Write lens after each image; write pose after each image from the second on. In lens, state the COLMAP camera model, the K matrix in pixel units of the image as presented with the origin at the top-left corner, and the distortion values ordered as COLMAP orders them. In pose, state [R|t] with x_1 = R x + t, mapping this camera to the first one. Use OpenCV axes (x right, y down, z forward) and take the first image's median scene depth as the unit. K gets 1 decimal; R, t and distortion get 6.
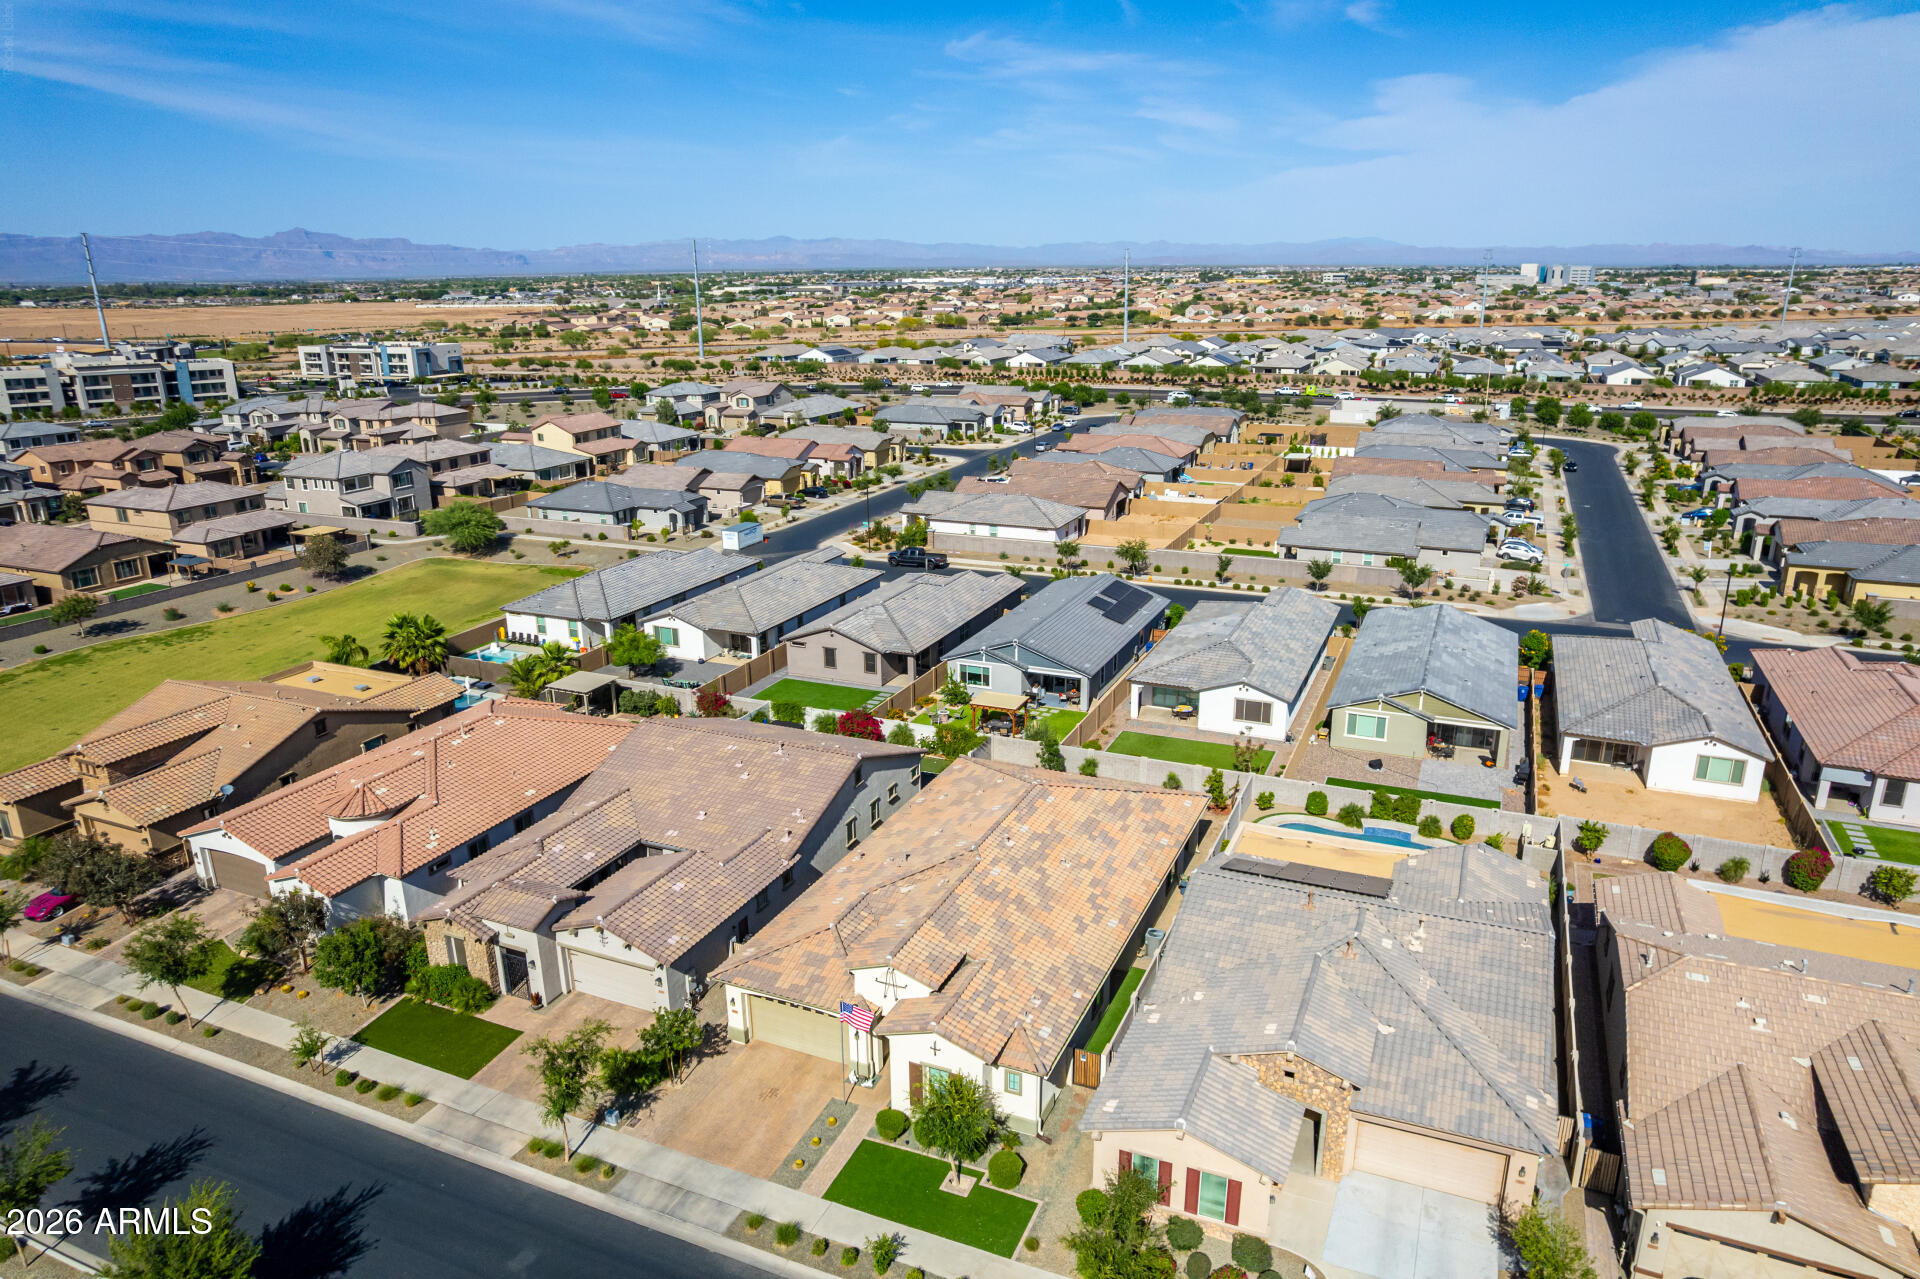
lens RADIAL K [[1223.8, 0, 965.0], [0, 1223.8, 651.1], [0, 0, 1]] dist [-0.060002, 0.045965]
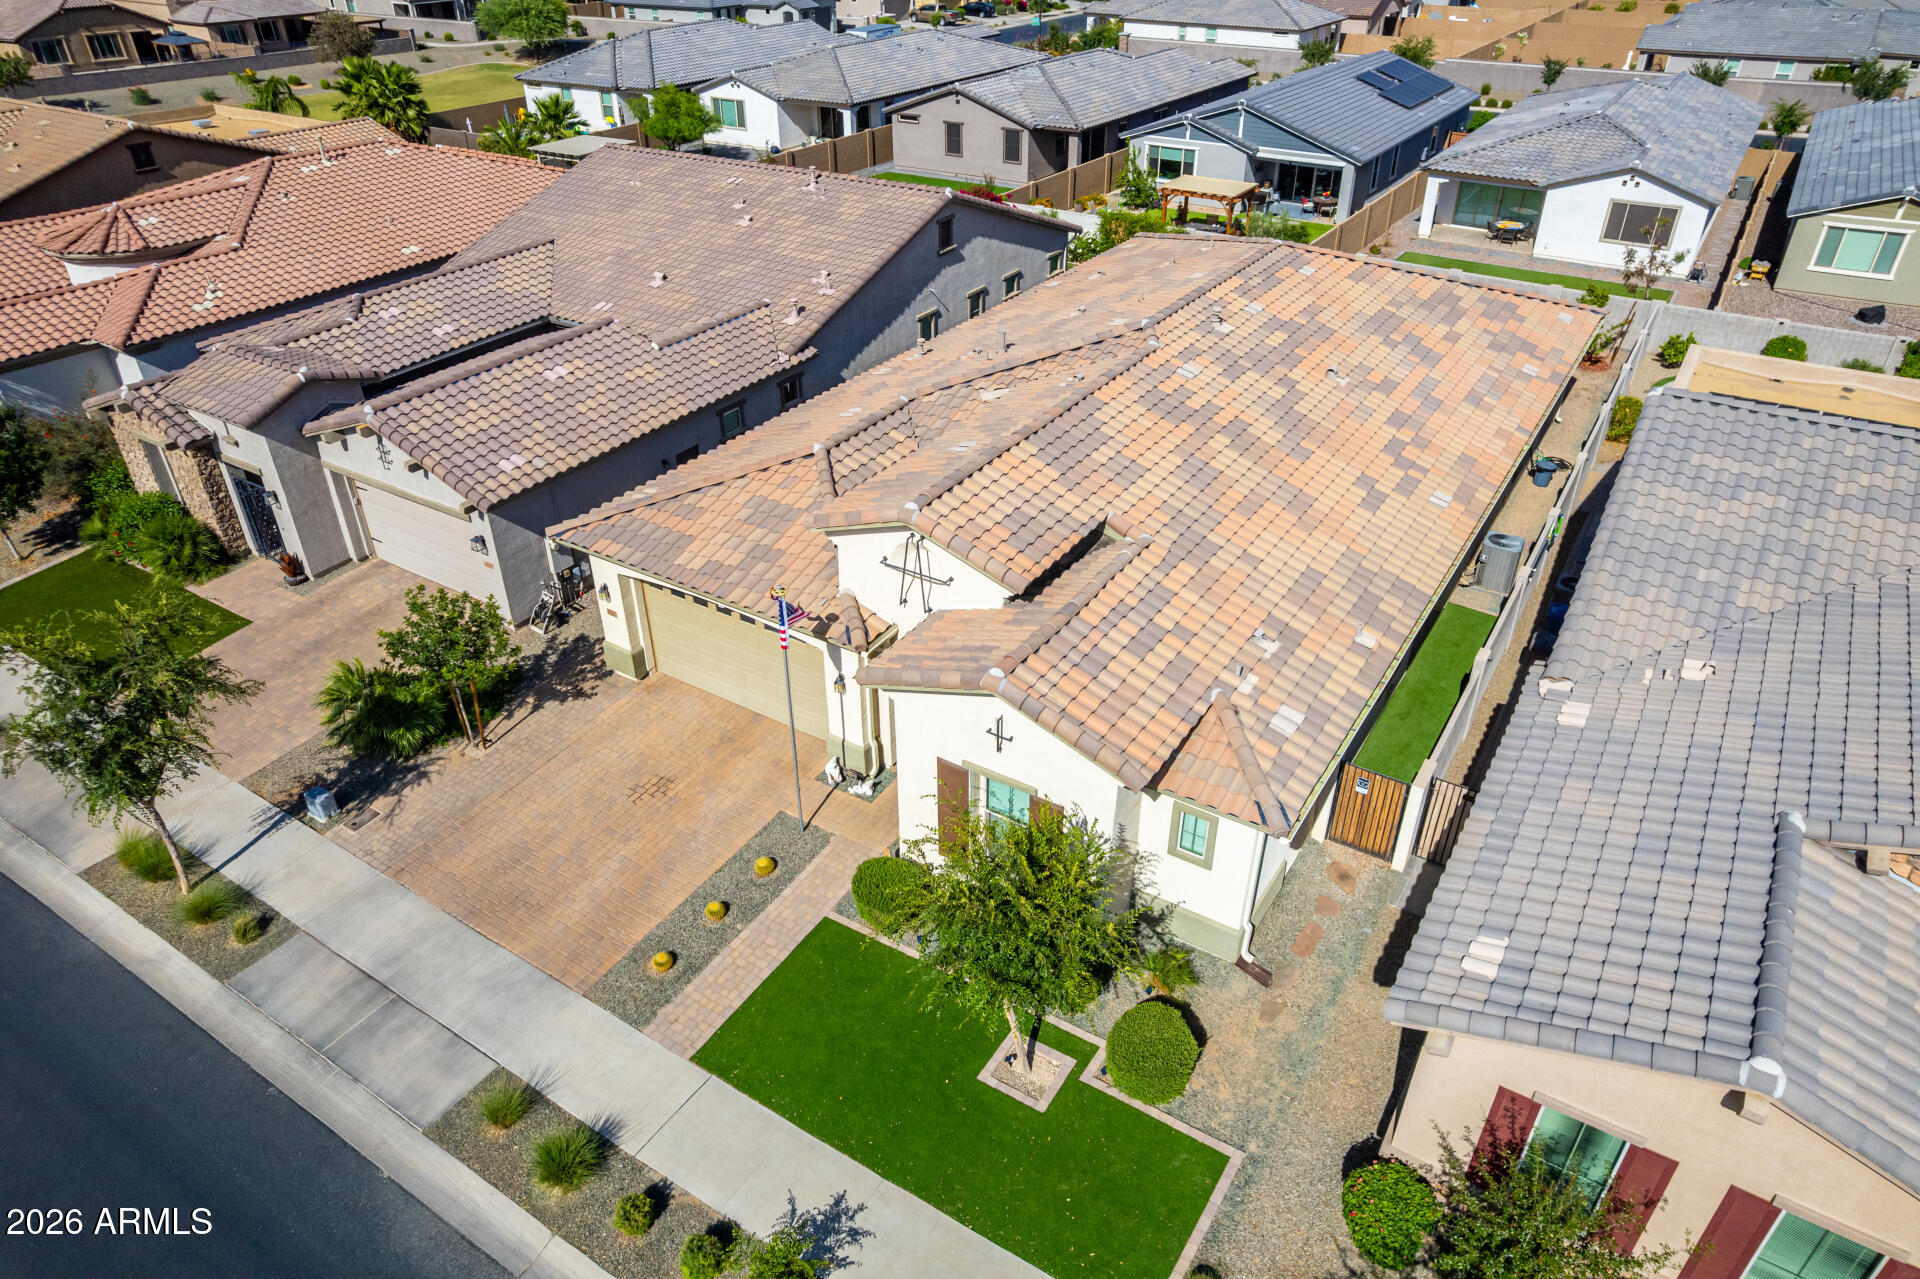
lens RADIAL K [[1223.8, 0, 966.7], [0, 1223.8, 651.2], [0, 0, 1]] dist [-0.060002, 0.045965]
pose [[0.987781, 0.090656, -0.126768, 0.010151], [-0.052704, 0.959796, 0.275707, 0.160948], [0.146666, -0.265657, 0.952846, 0.526058]]
